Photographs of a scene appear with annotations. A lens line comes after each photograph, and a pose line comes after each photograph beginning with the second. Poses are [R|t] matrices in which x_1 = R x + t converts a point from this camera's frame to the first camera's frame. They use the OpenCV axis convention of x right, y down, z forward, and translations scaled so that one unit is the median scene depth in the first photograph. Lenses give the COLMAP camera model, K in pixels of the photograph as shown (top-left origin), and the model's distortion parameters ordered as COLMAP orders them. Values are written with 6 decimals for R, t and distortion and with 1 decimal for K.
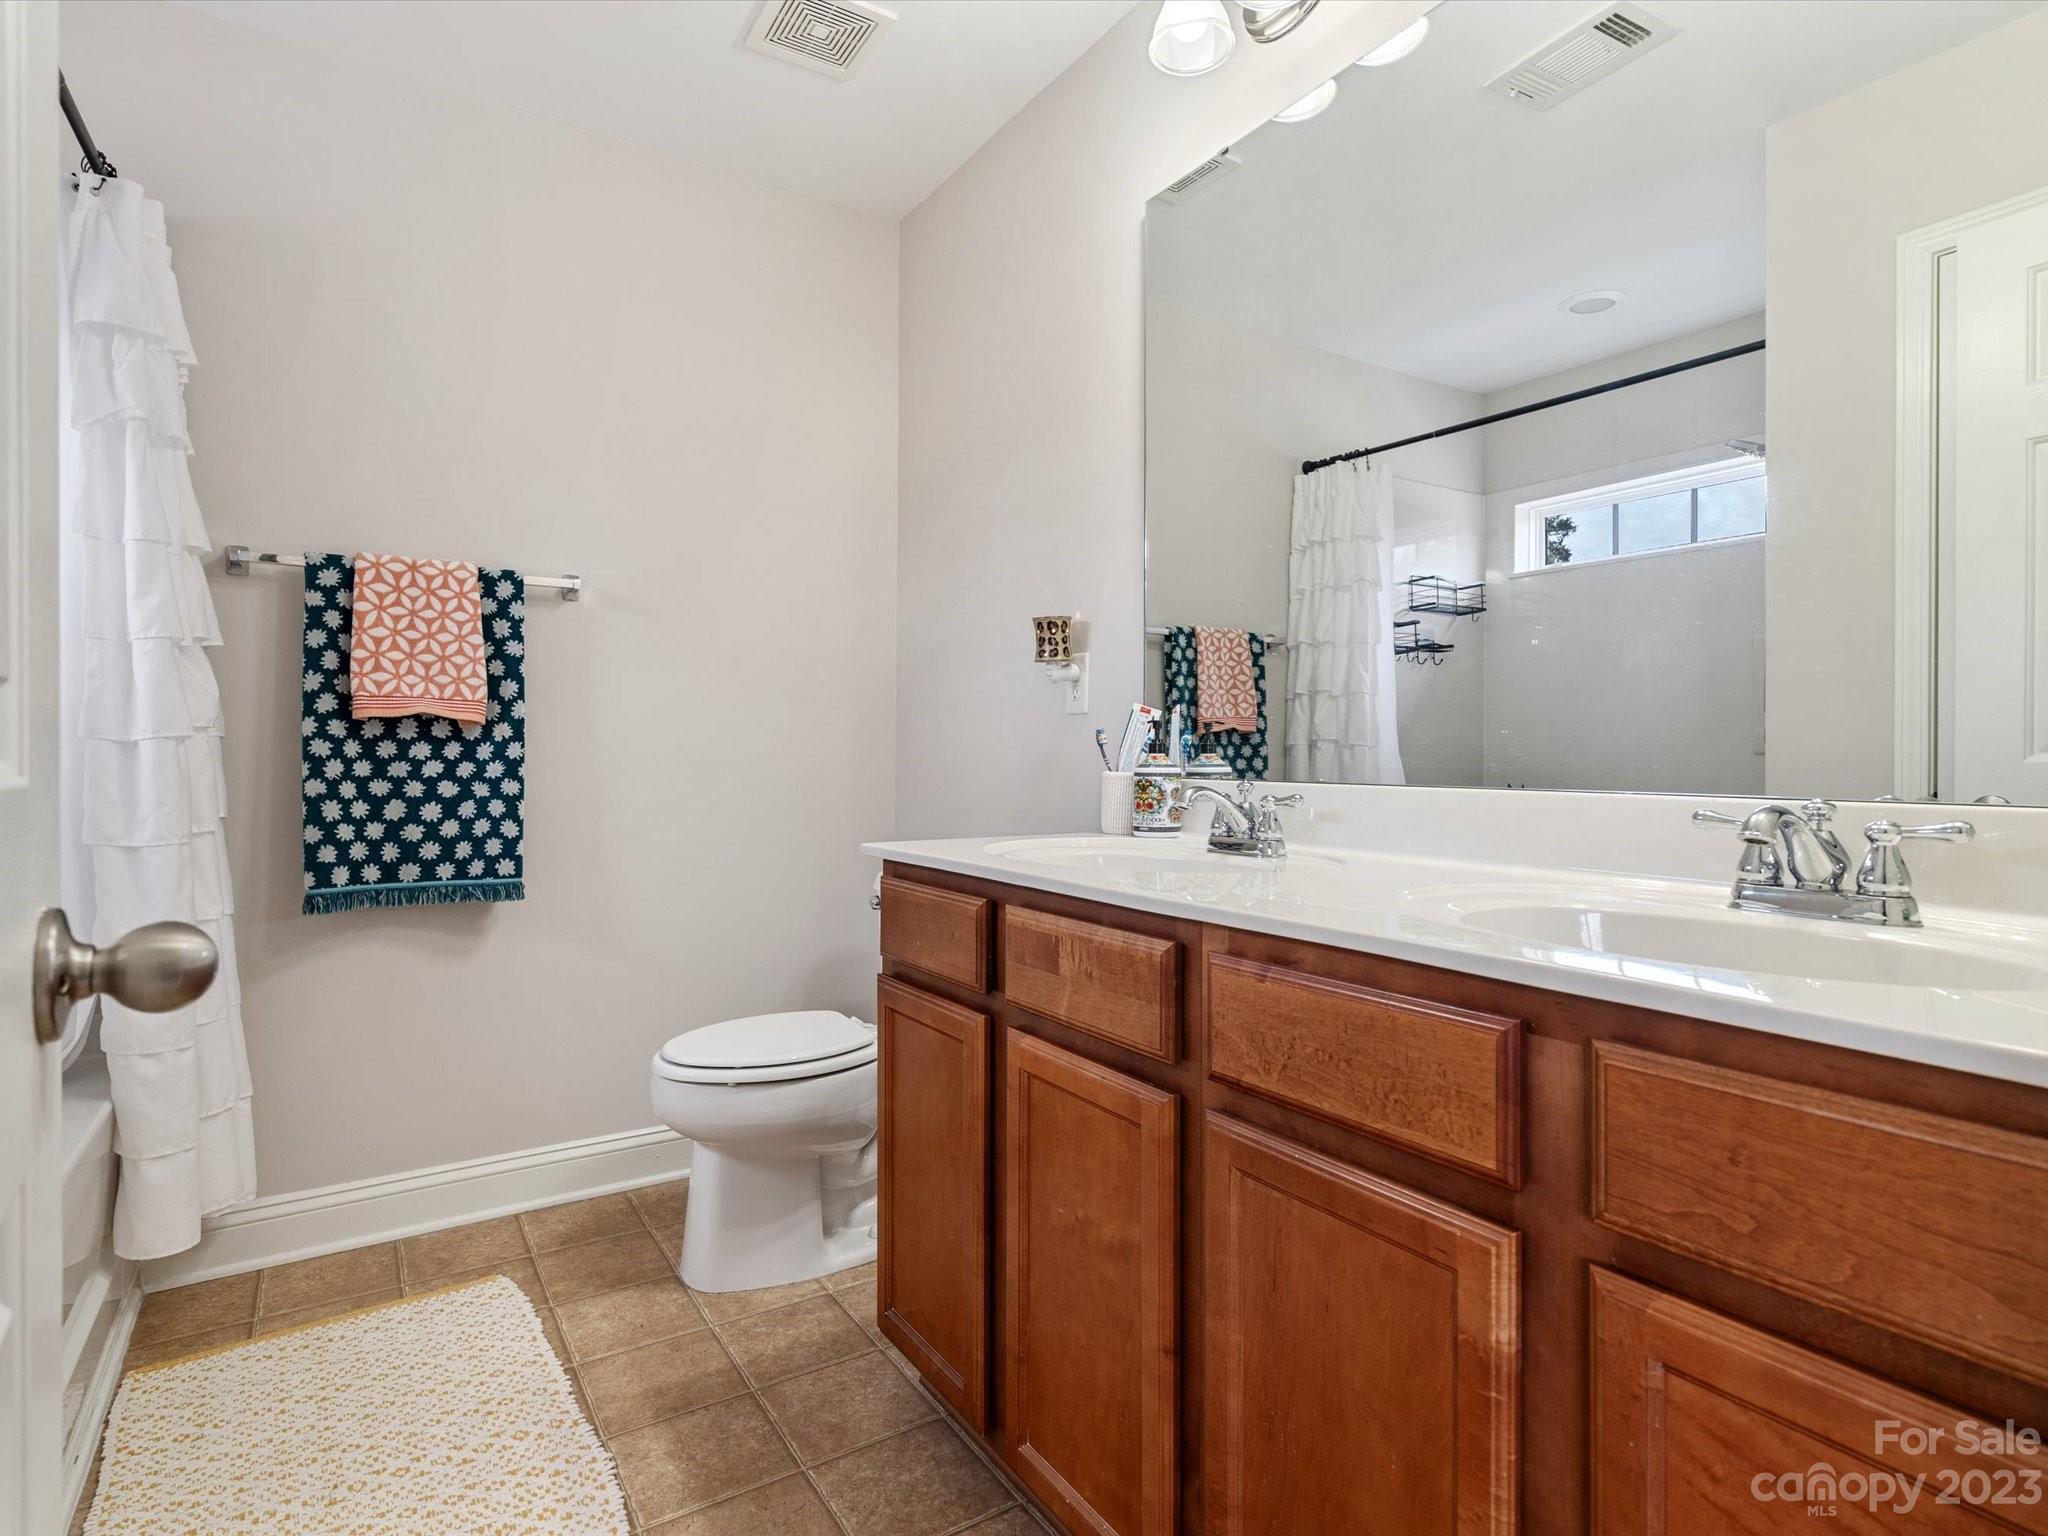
lens RADIAL K [[1064.0, 0, 1027.4], [0, 1064.0, 757.6], [0, 0, 1]] dist [-0.000834, 0.002964]
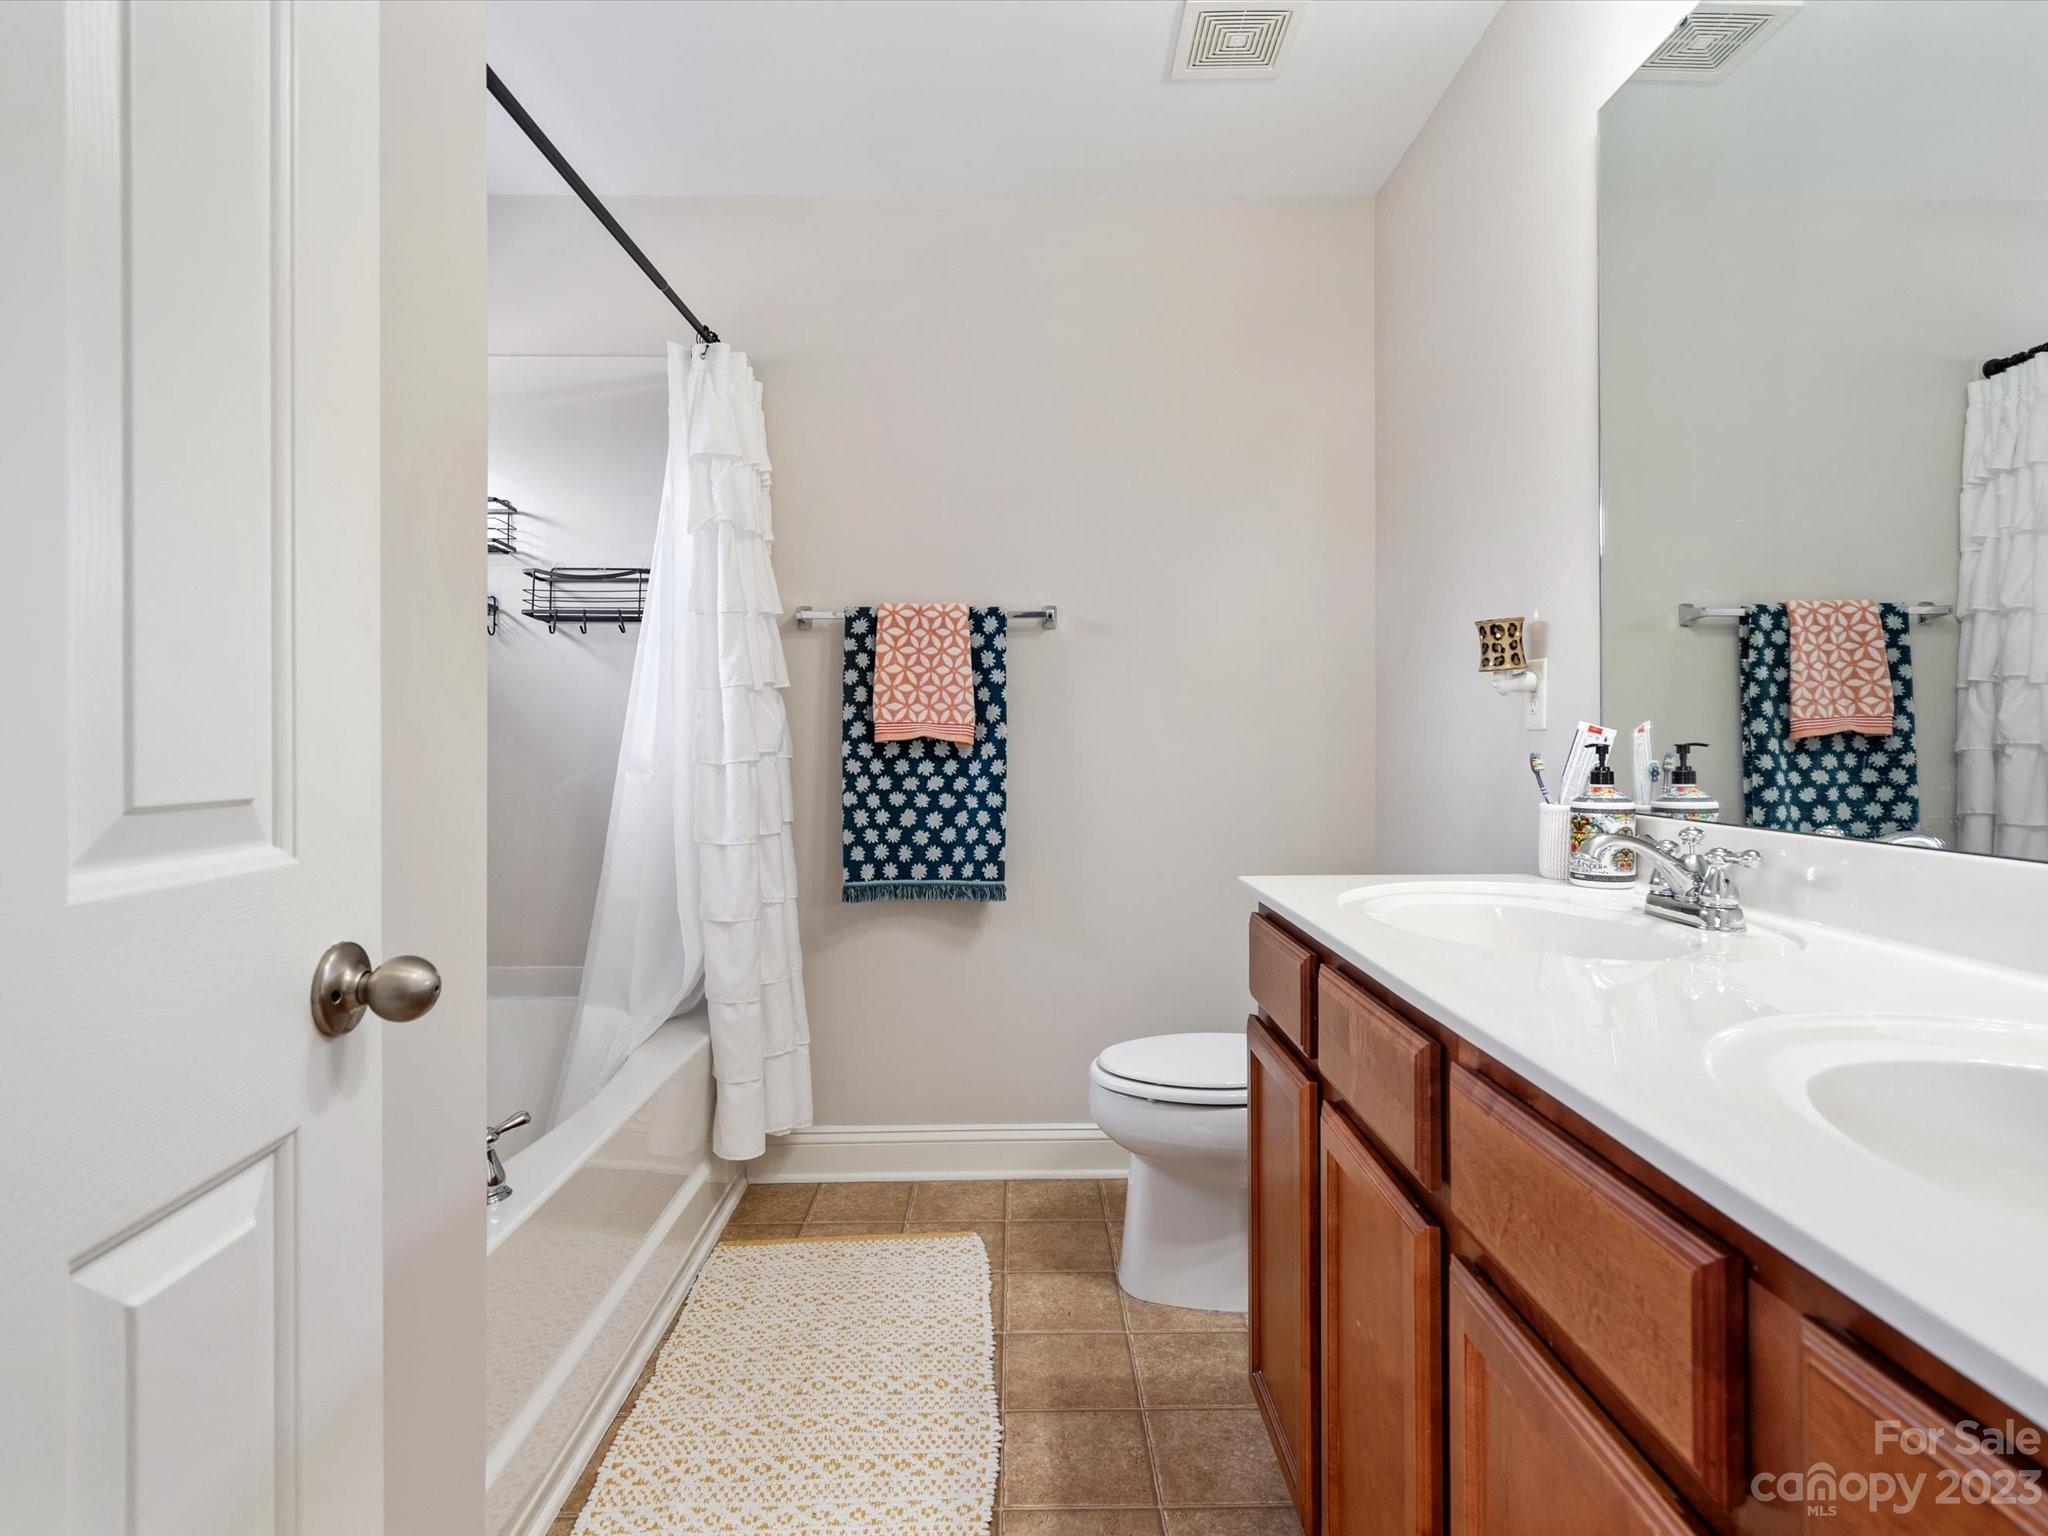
lens RADIAL K [[1069.0, 0, 1031.4], [0, 1069.0, 741.8], [0, 0, 1]] dist [-0.004734, 0.003001]
pose [[0.850335, -0.007295, -0.526191, 0.149263], [0.004580, 0.999969, -0.006461, -0.027386], [0.526222, 0.003084, 0.850342, 0.060288]]
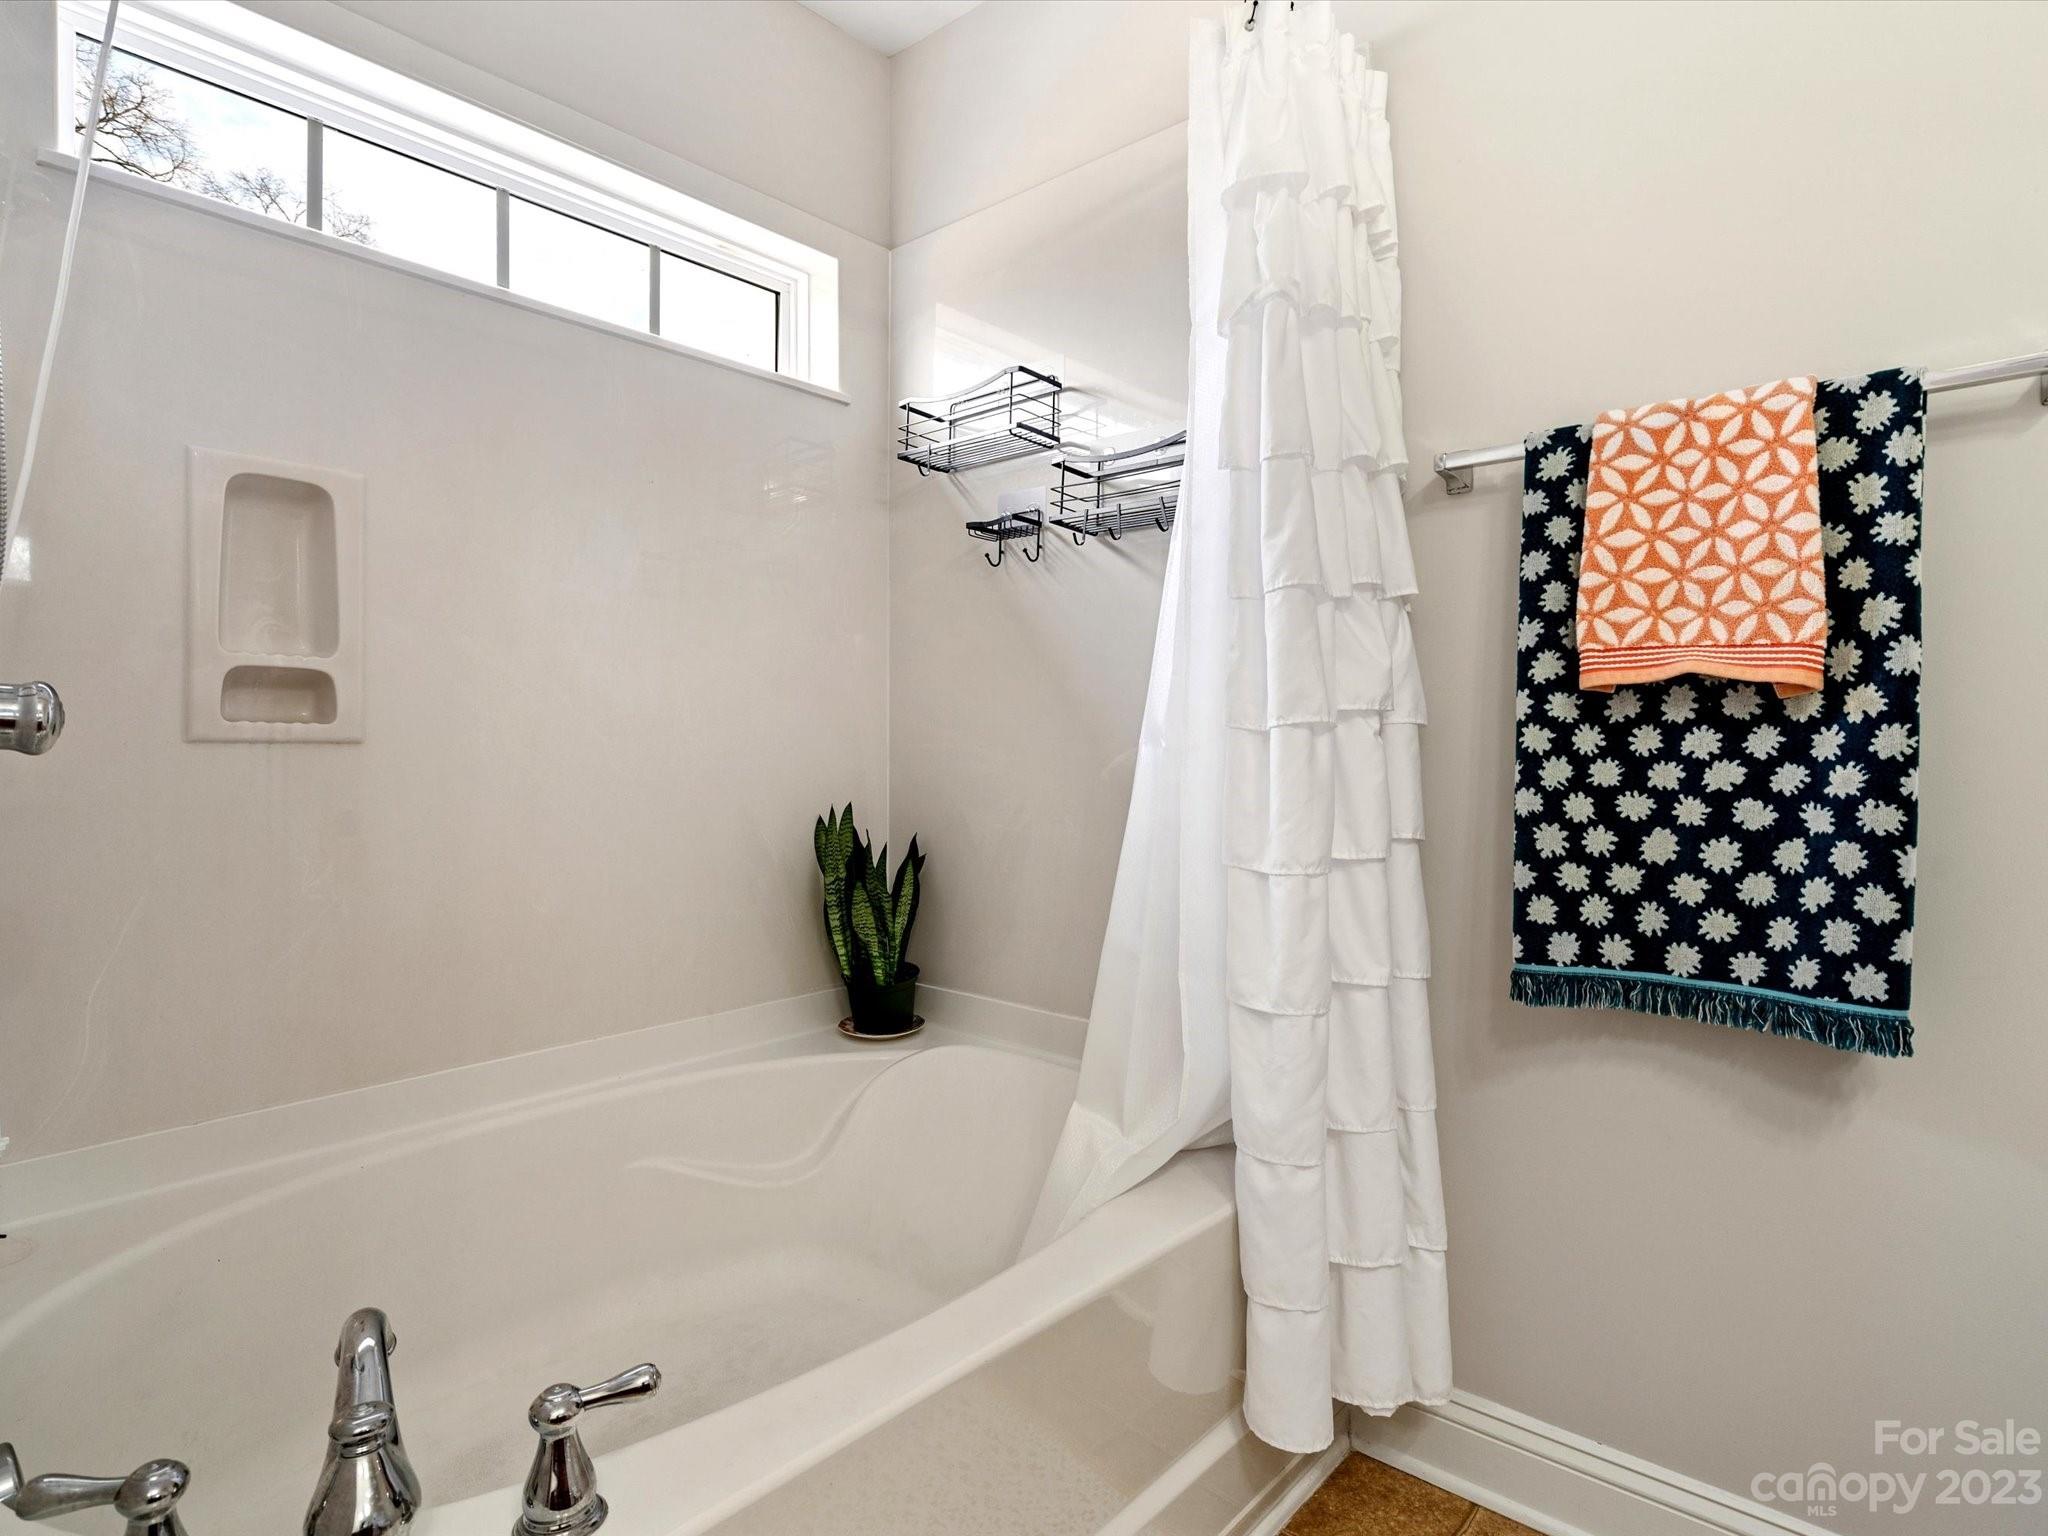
lens RADIAL K [[1105.6, 0, 1033.2], [0, 1105.6, 752.6], [0, 0, 1]] dist [-0.002243, 0.001927]
pose [[0.274183, 0.002819, -0.961673, -0.114483], [-0.006103, 0.999981, 0.001192, 0.000029], [0.961658, 0.005543, 0.274195, 0.513272]]
